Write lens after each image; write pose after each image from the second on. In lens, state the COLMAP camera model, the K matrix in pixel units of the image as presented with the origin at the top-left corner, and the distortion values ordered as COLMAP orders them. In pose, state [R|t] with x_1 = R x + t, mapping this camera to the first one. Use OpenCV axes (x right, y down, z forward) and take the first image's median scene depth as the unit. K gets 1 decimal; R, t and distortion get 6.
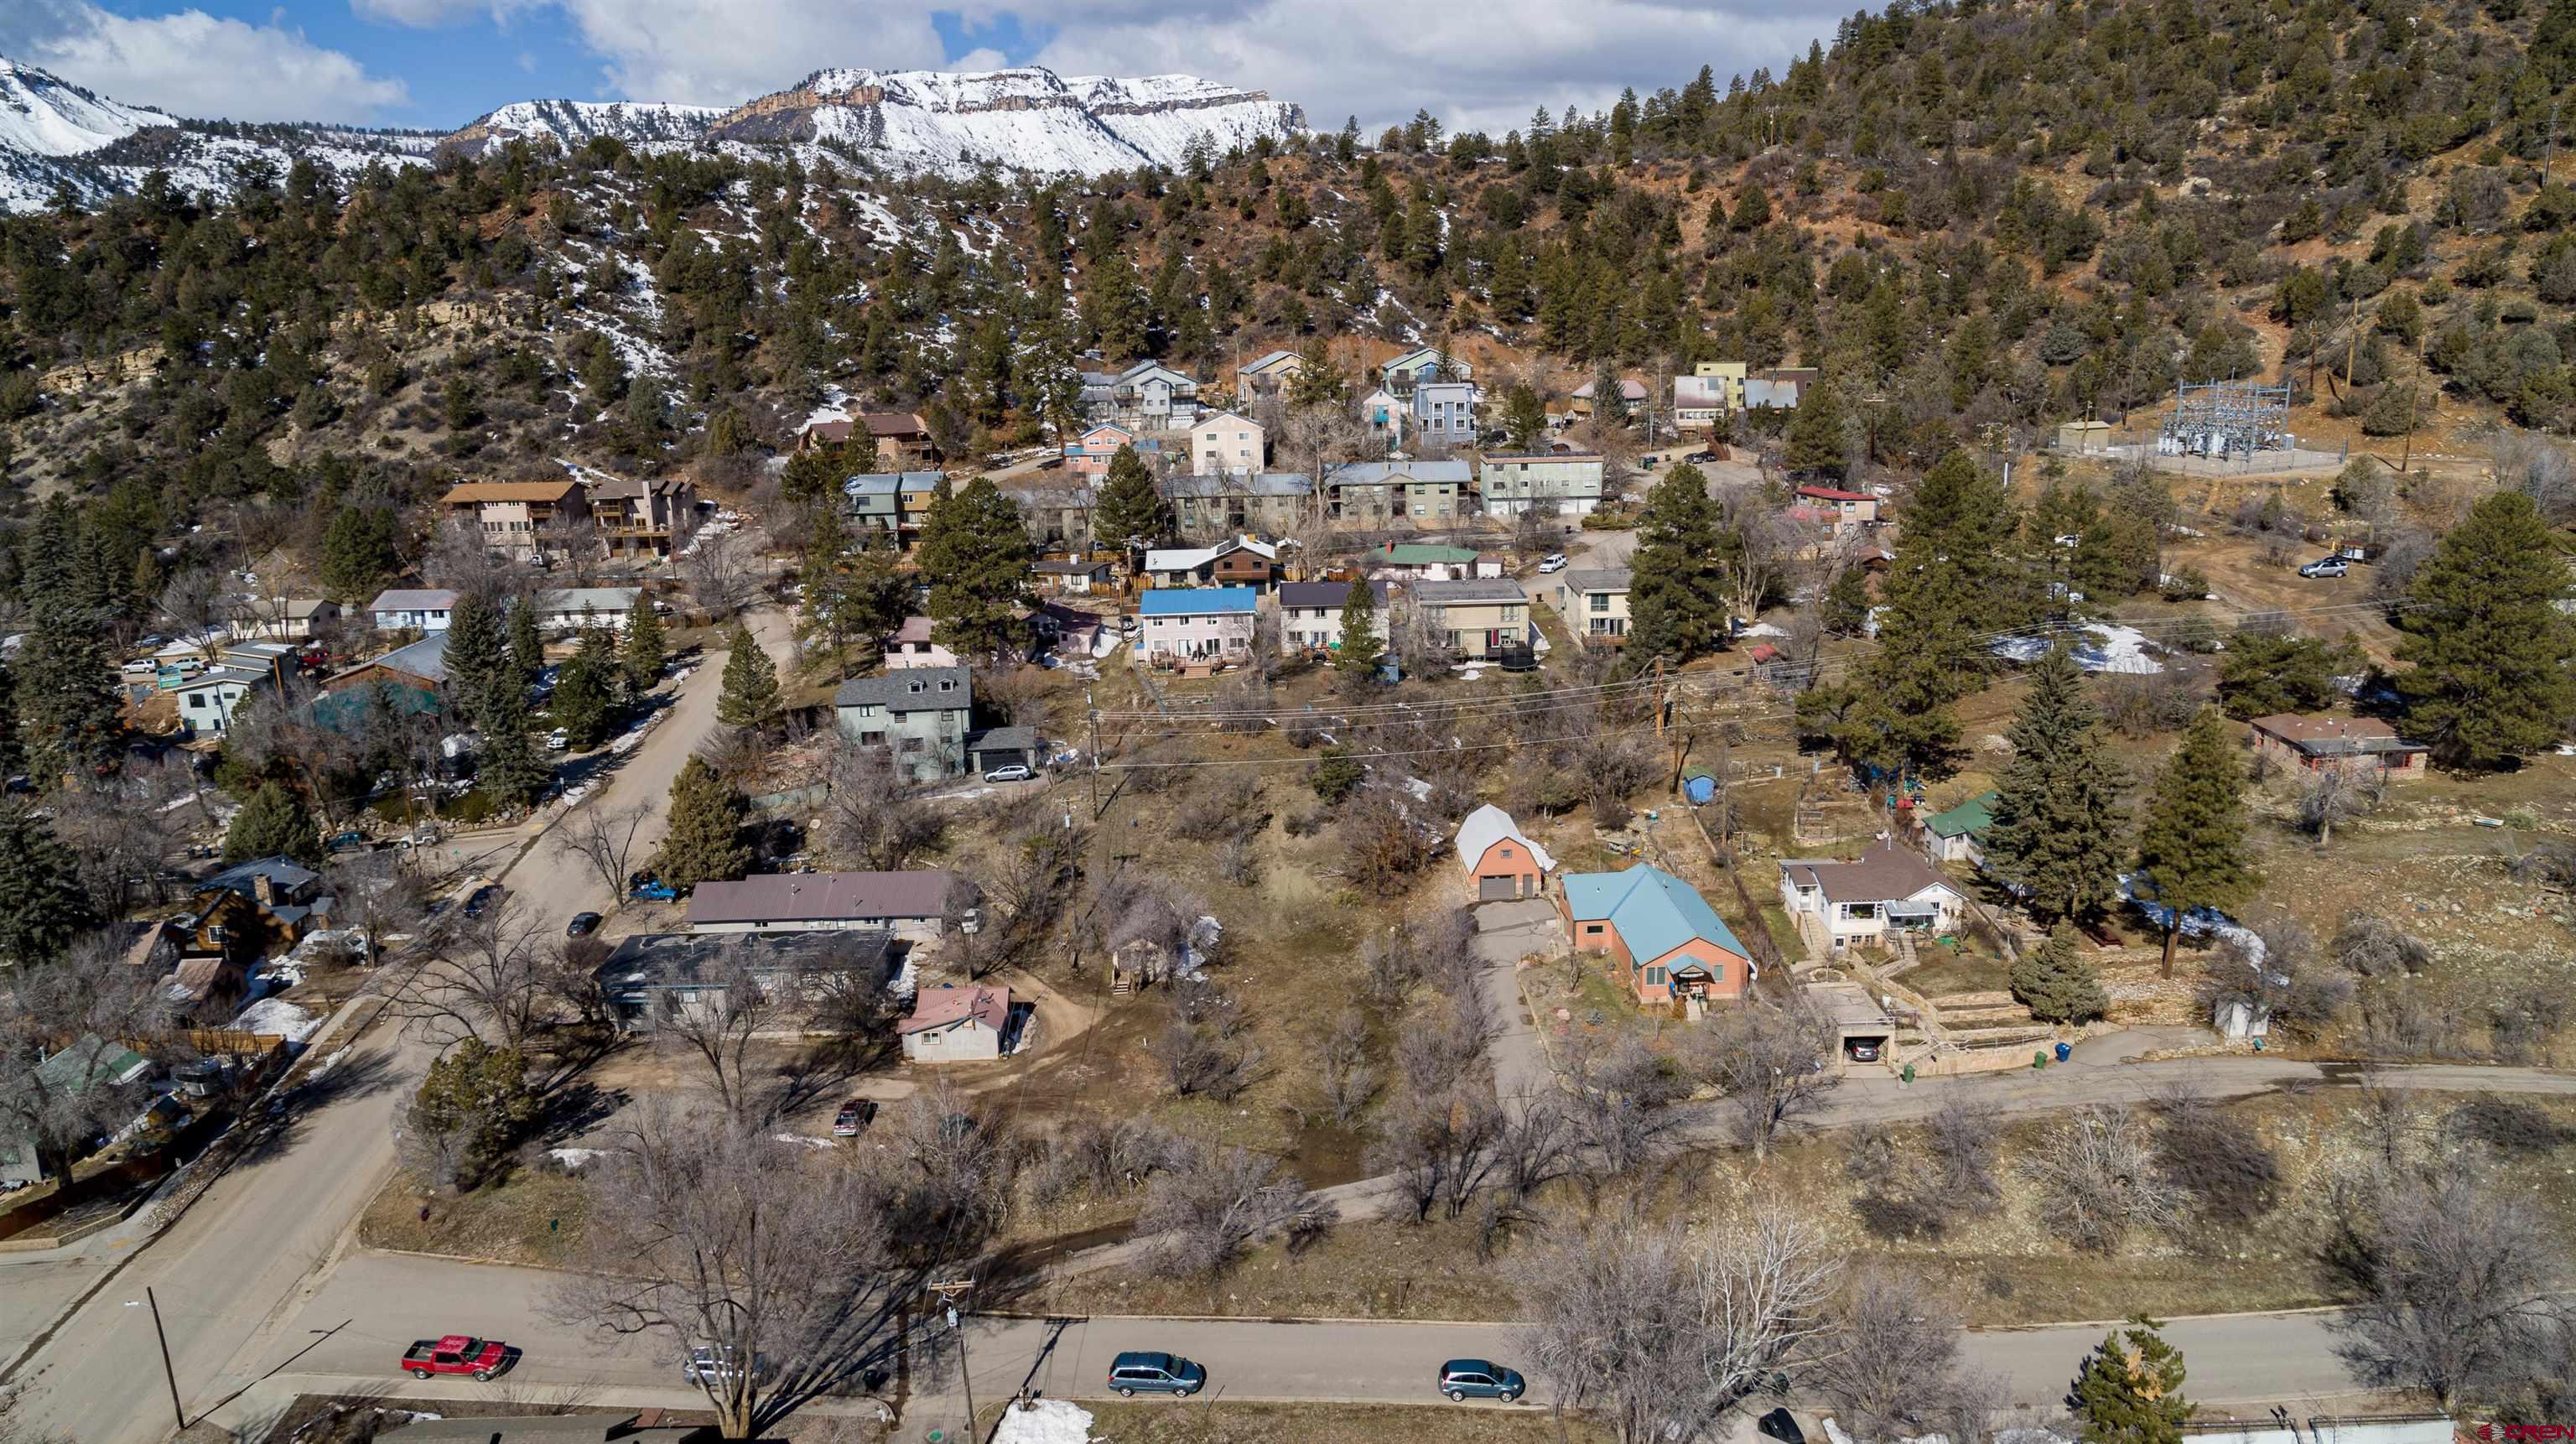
lens RADIAL K [[1762.3, 0, 1299.8], [0, 1762.3, 729.4], [0, 0, 1]] dist [-0.000248, 0.000347]
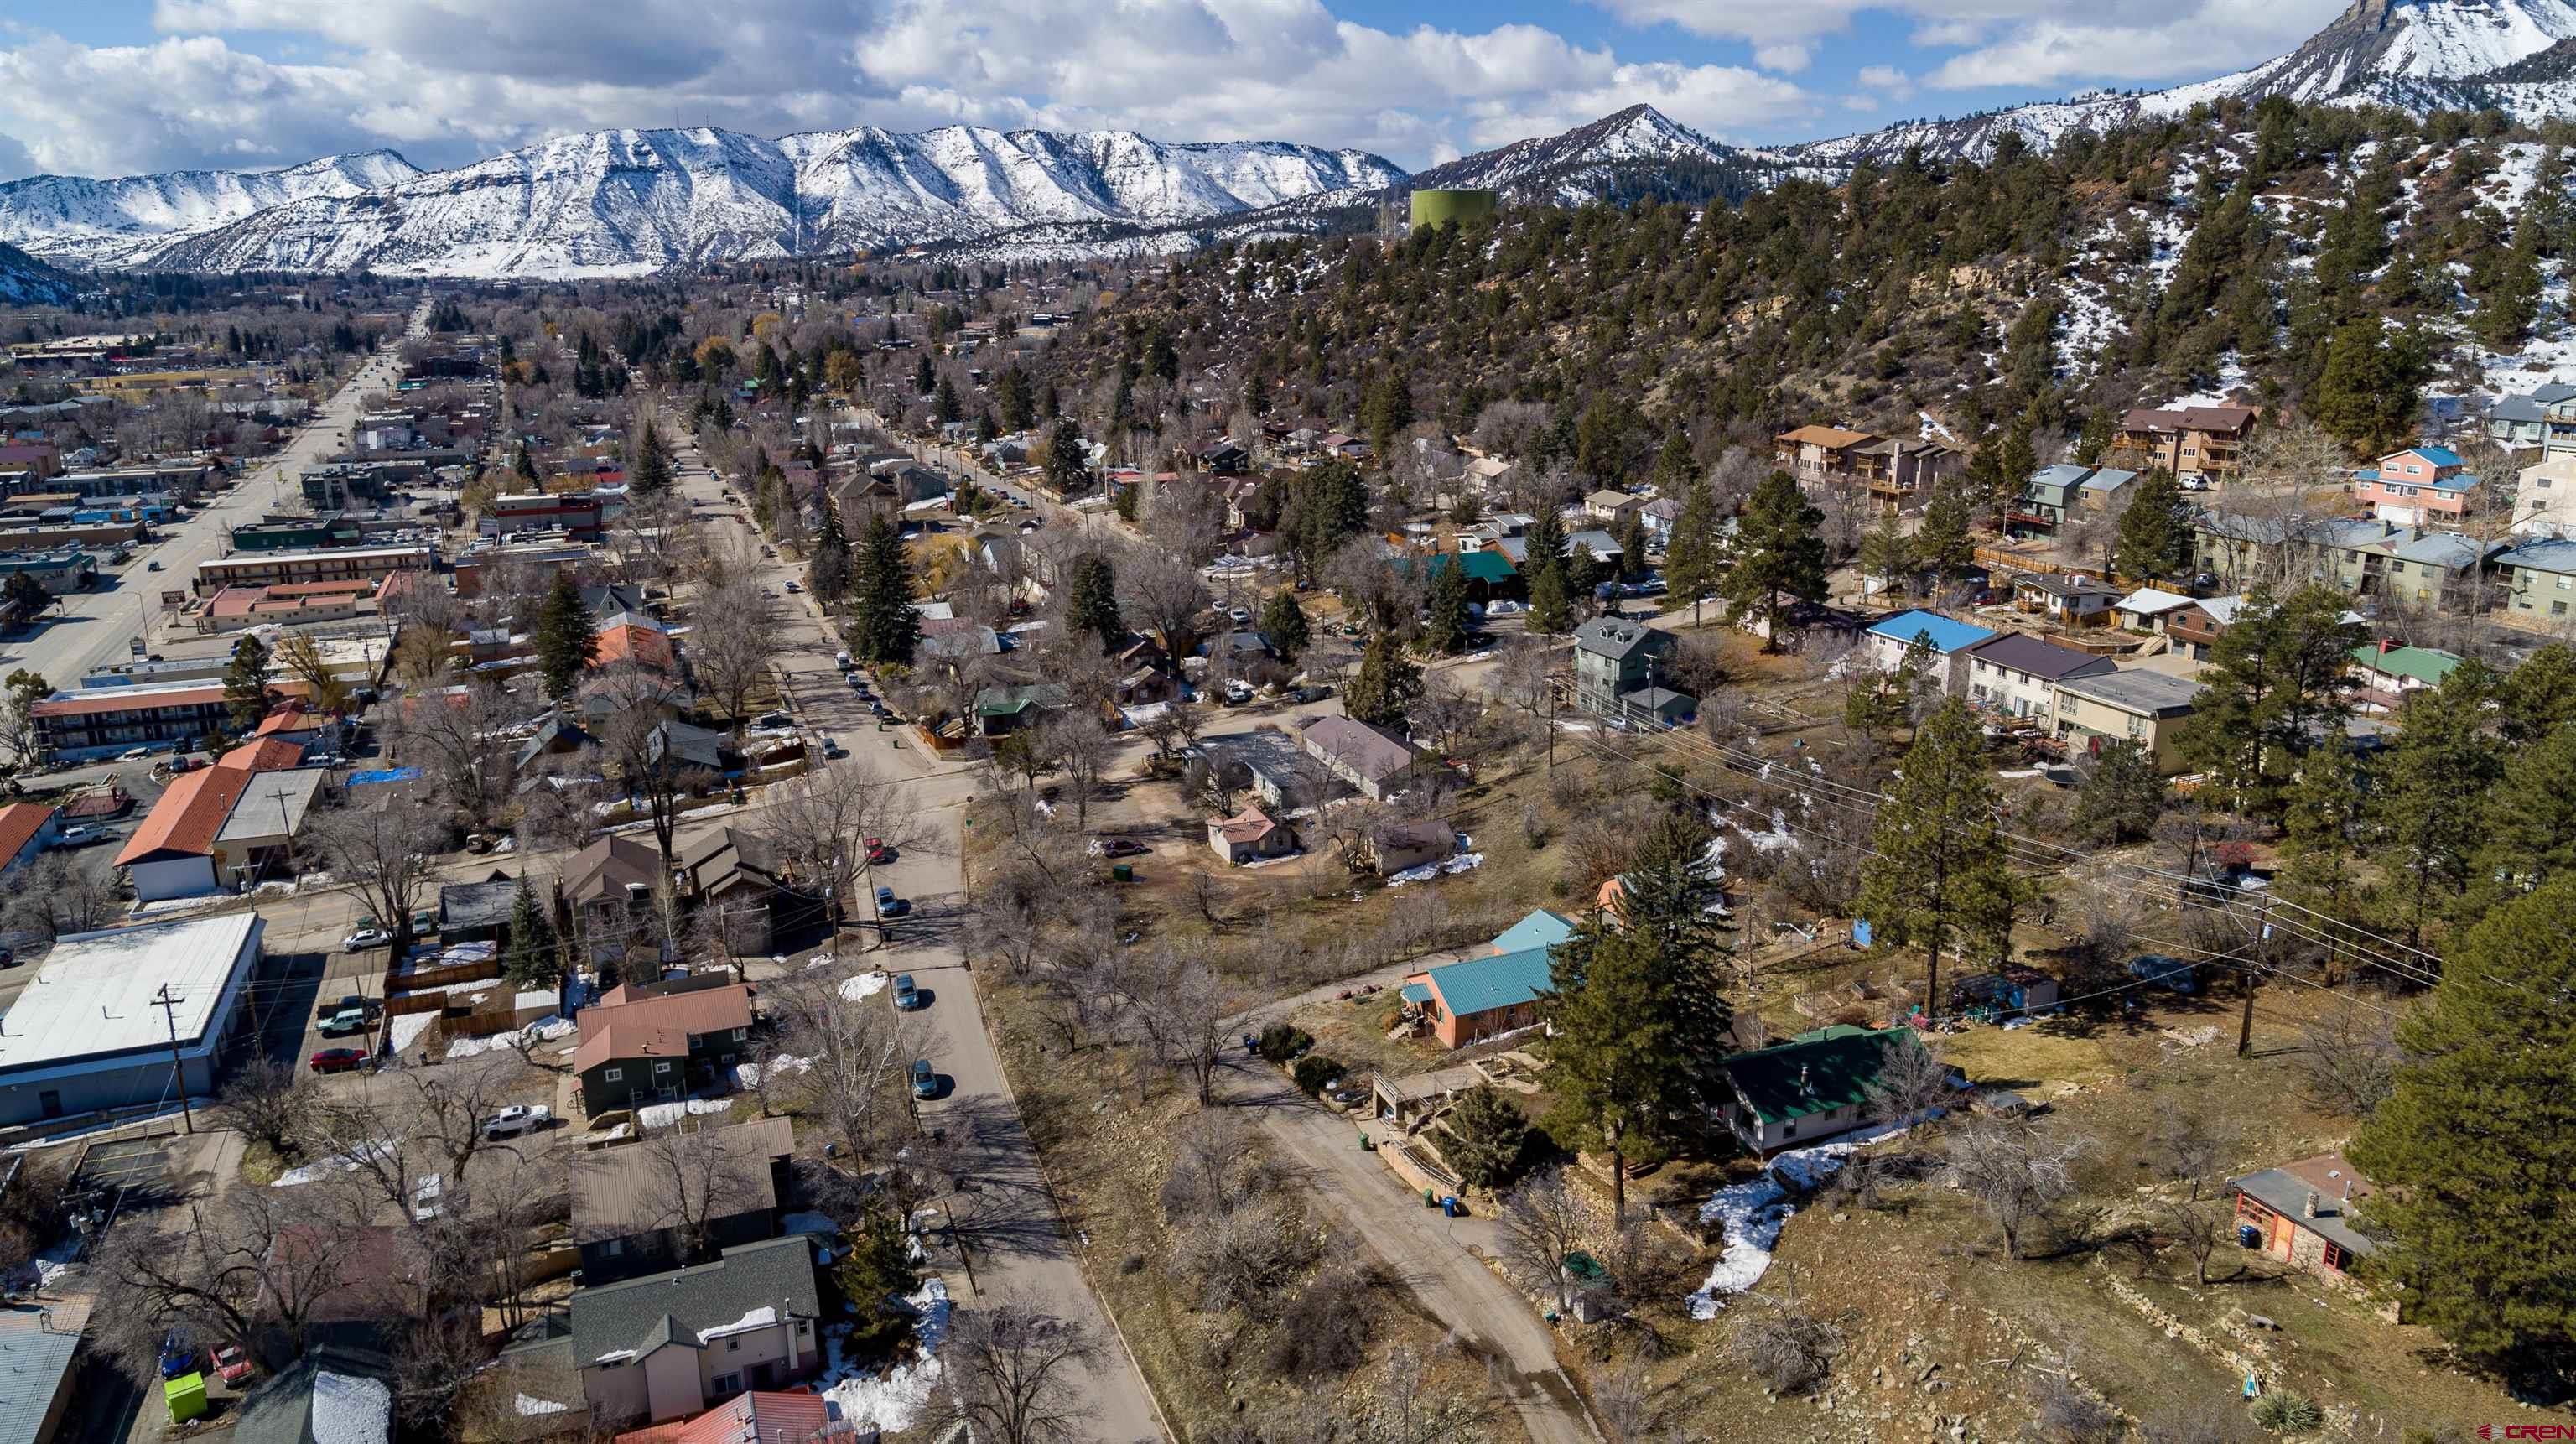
lens RADIAL K [[1762.3, 0, 1299.8], [0, 1762.3, 729.4], [0, 0, 1]] dist [-0.000248, 0.000347]
pose [[0.355529, 0.273067, -0.893887, 0.871983], [-0.229714, 0.952565, 0.199627, -0.168557], [0.905997, 0.134365, 0.401392, 0.385967]]
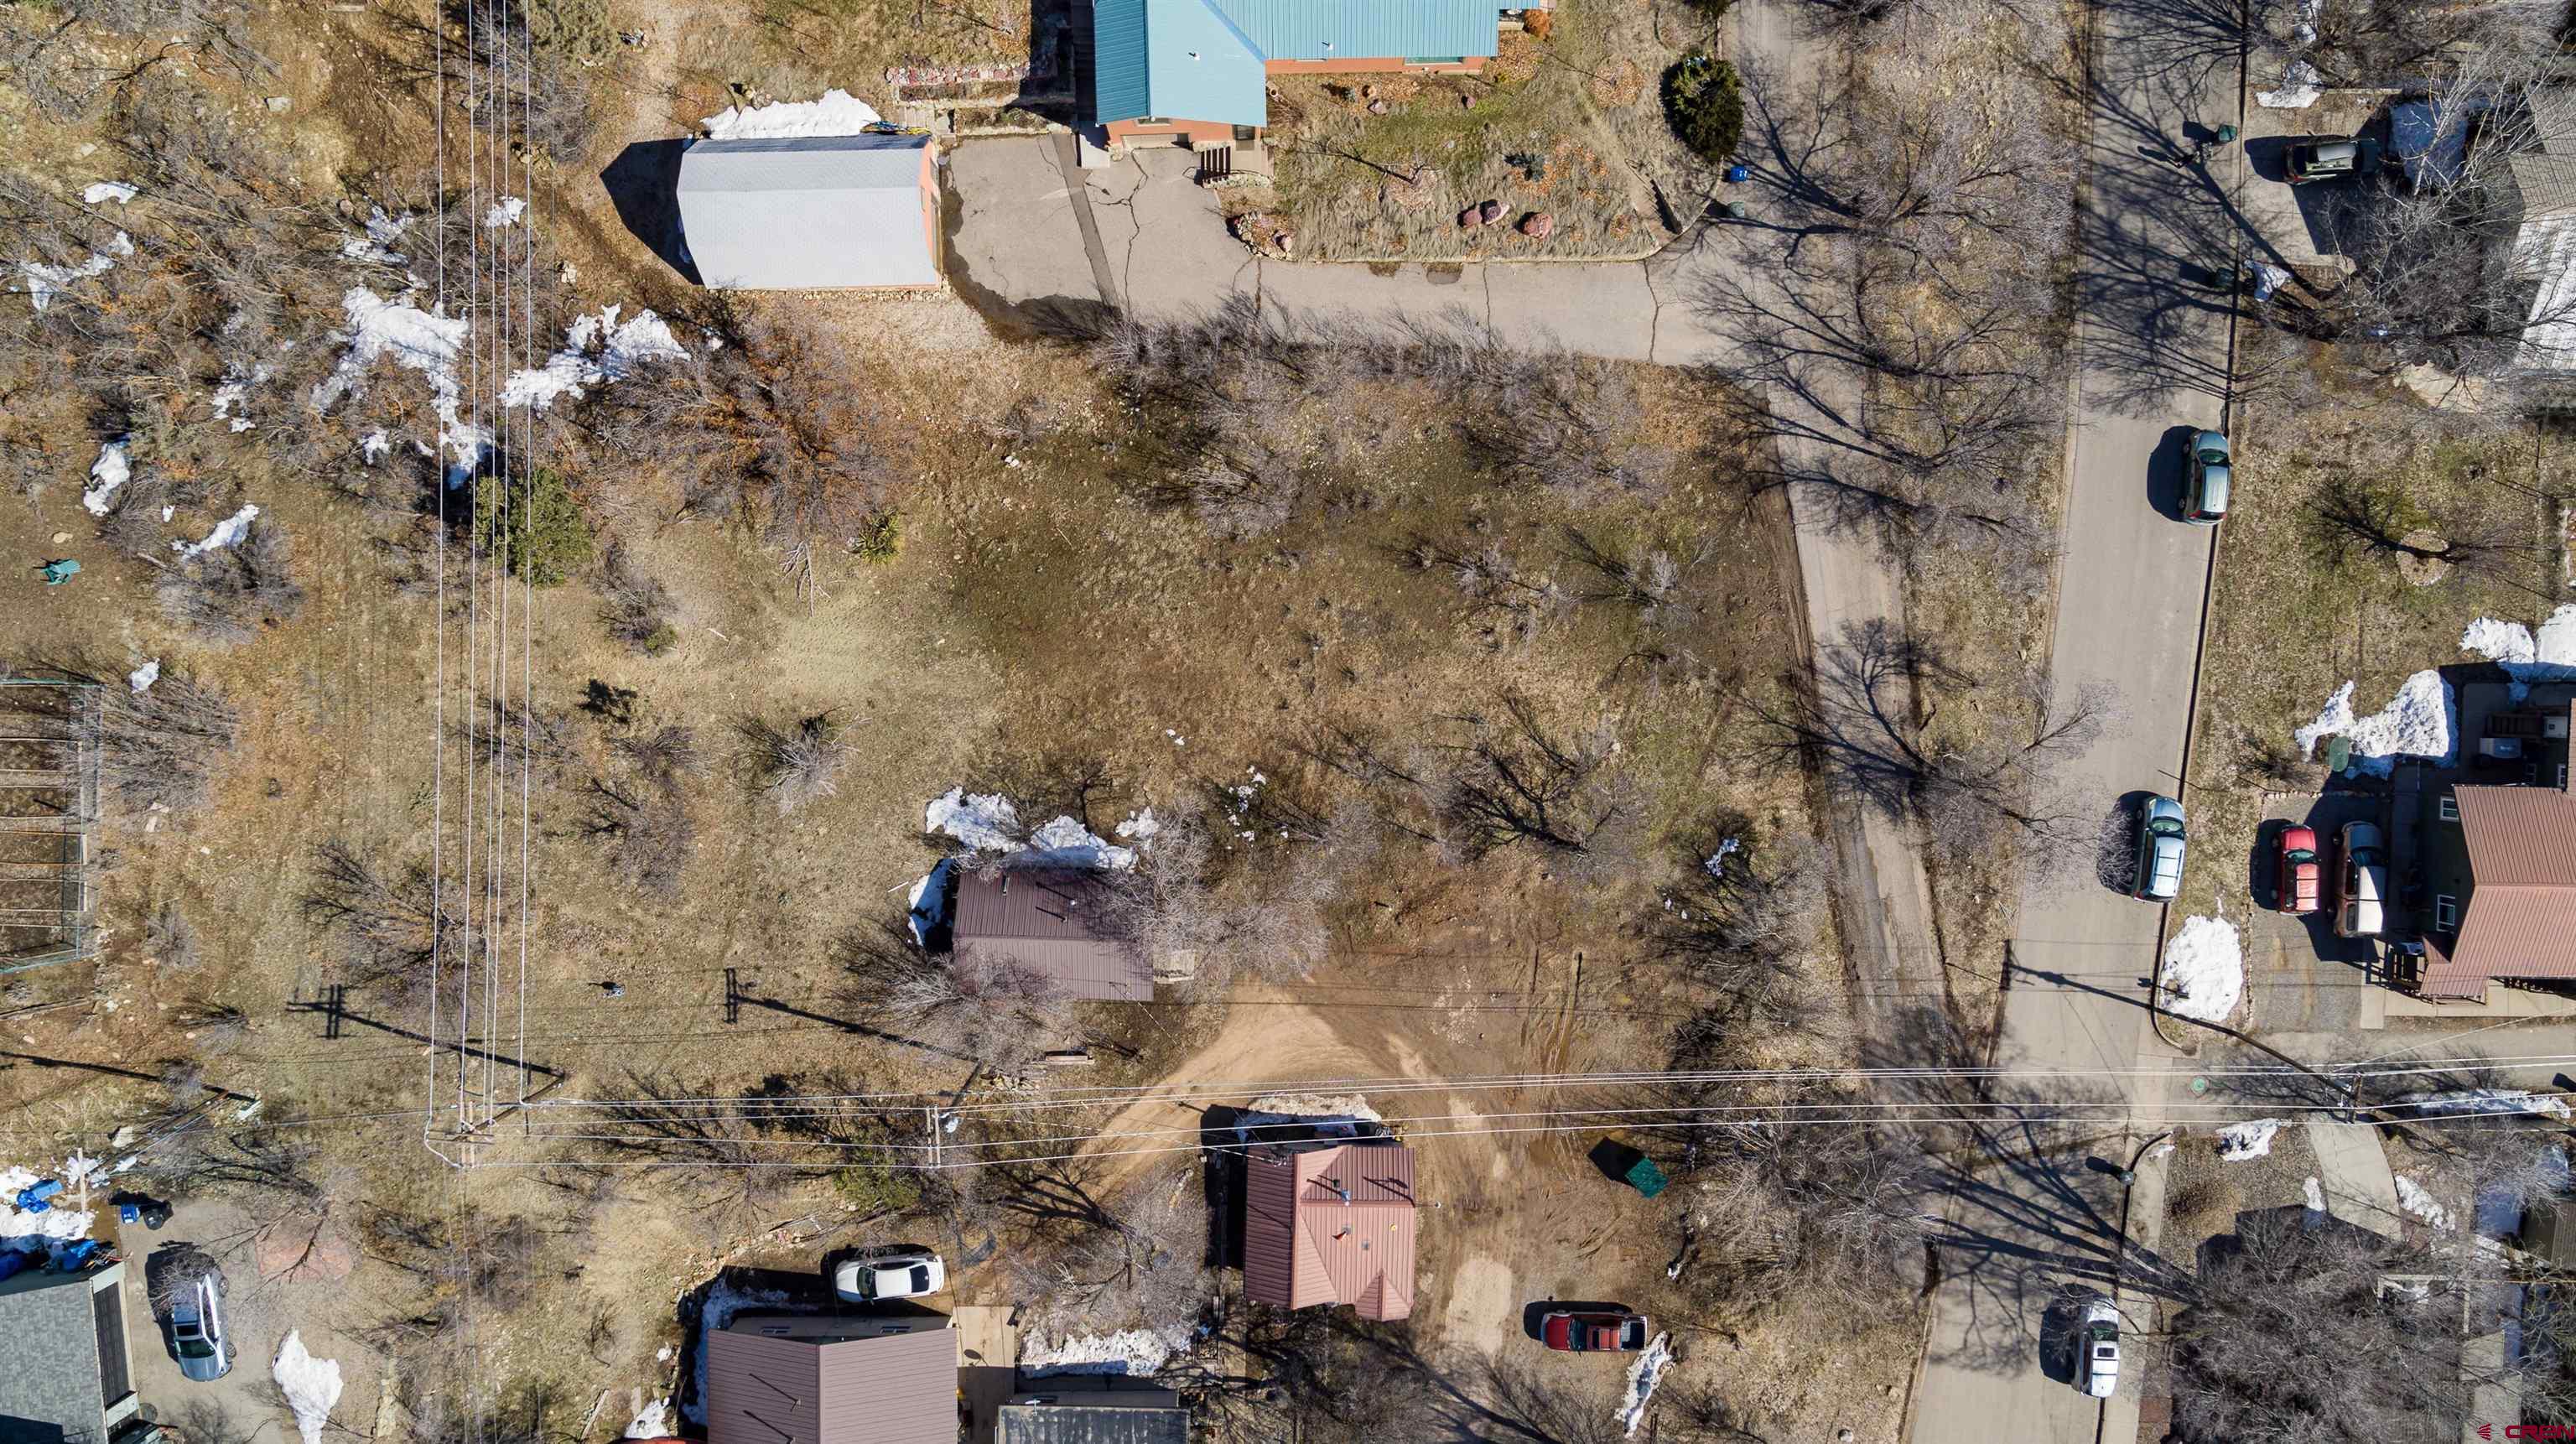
lens RADIAL K [[1762.3, 0, 1299.8], [0, 1762.3, 729.4], [0, 0, 1]] dist [-0.000248, 0.000347]
pose [[0.035095, -0.999339, -0.009514, -0.017165], [0.225770, -0.001346, 0.974180, -0.346957], [-0.973548, -0.036337, 0.225573, 0.733763]]
